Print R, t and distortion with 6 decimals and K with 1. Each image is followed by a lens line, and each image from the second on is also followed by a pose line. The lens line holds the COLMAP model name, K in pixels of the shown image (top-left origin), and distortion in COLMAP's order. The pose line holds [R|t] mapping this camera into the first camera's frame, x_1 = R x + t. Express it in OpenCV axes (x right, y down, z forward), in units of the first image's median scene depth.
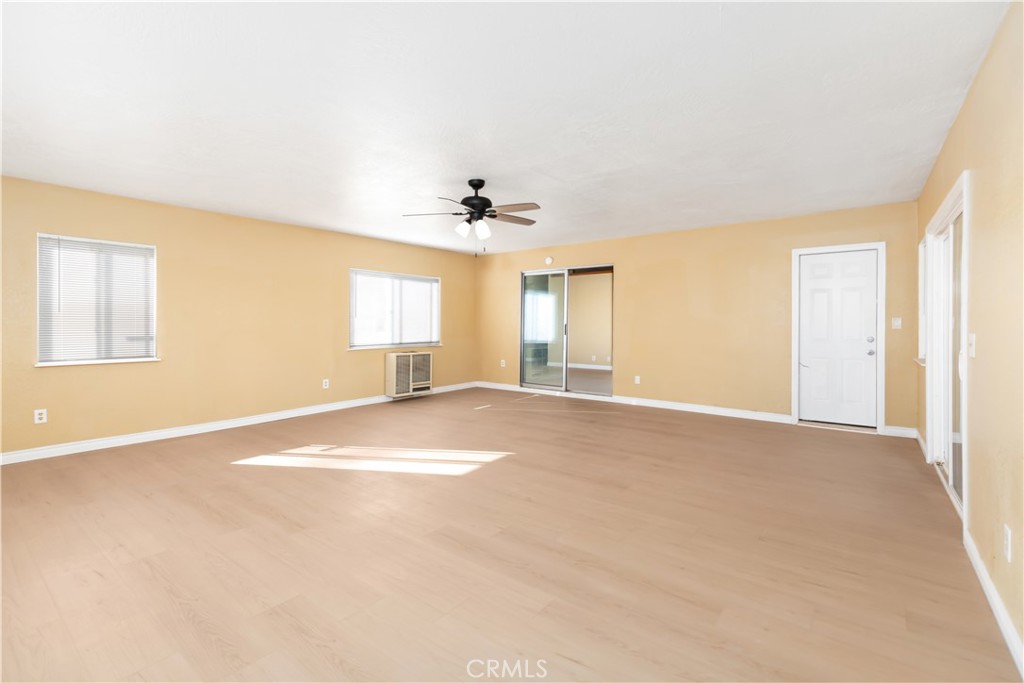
lens RADIAL K [[465.3, 0, 508.5], [0, 465.3, 328.3], [0, 0, 1]] dist [-0.000962, 0.000035]
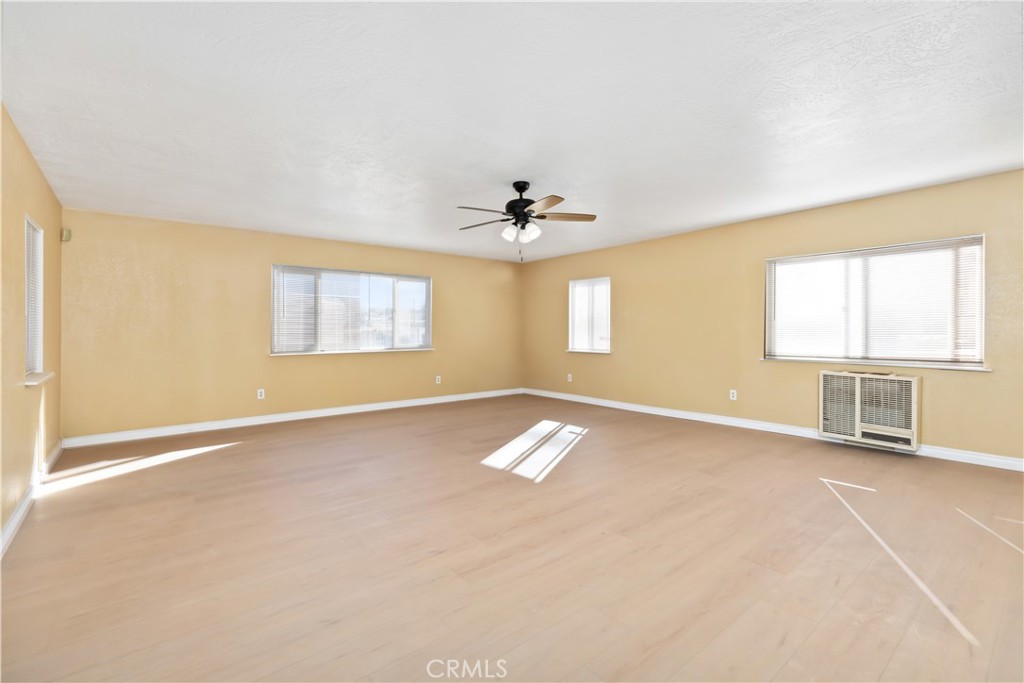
lens RADIAL K [[465.3, 0, 508.5], [0, 465.3, 328.3], [0, 0, 1]] dist [-0.000962, 0.000035]
pose [[-0.239163, -0.001360, -0.970979, 0.509765], [-0.004209, 0.999991, -0.000364, -0.006195], [0.970970, 0.004000, -0.239166, 0.692719]]
